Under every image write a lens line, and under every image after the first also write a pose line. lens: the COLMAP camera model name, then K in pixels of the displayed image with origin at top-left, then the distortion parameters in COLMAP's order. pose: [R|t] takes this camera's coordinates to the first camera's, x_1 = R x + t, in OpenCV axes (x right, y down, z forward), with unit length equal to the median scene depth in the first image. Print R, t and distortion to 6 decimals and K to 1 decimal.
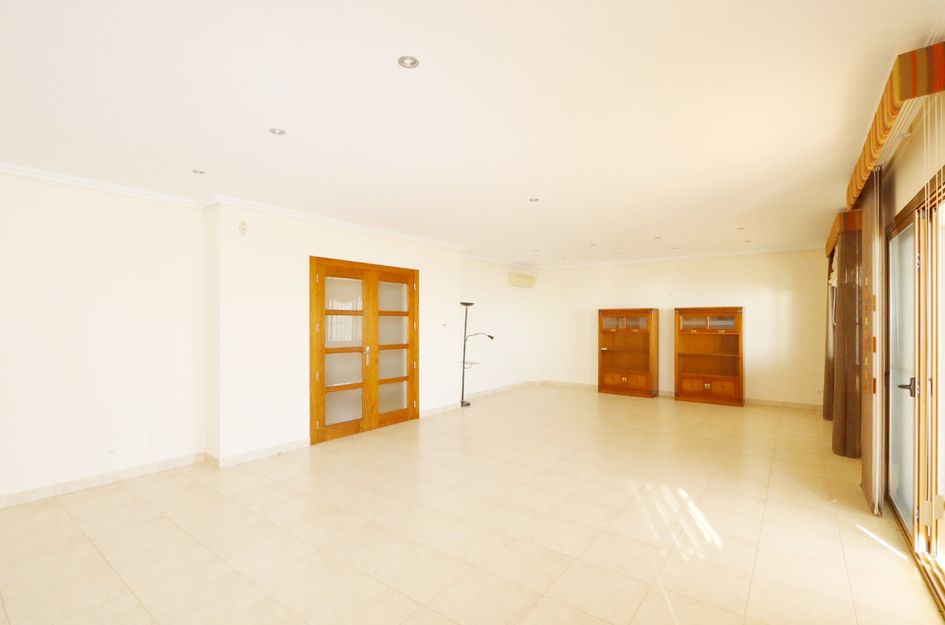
lens RADIAL K [[434.7, 0, 472.7], [0, 434.7, 319.1], [0, 0, 1]] dist [-0.015208, 0.000669]
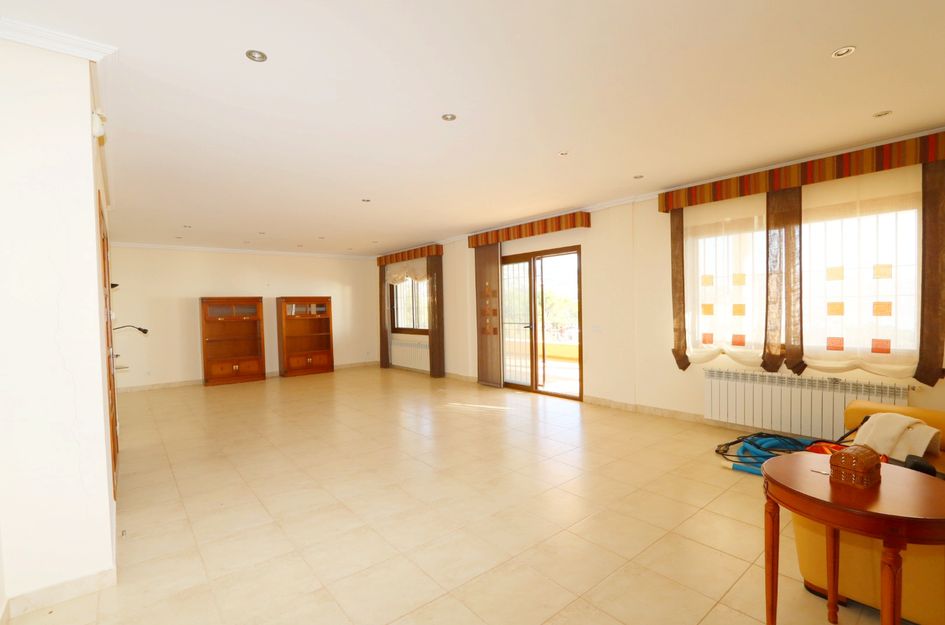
lens RADIAL K [[434.7, 0, 472.7], [0, 434.7, 319.1], [0, 0, 1]] dist [-0.015208, 0.000669]
pose [[0.238856, -0.030120, 0.970588, -0.508179], [0.014954, 0.999514, 0.027338, 0.008690], [-0.970940, 0.007984, 0.239191, 0.236986]]
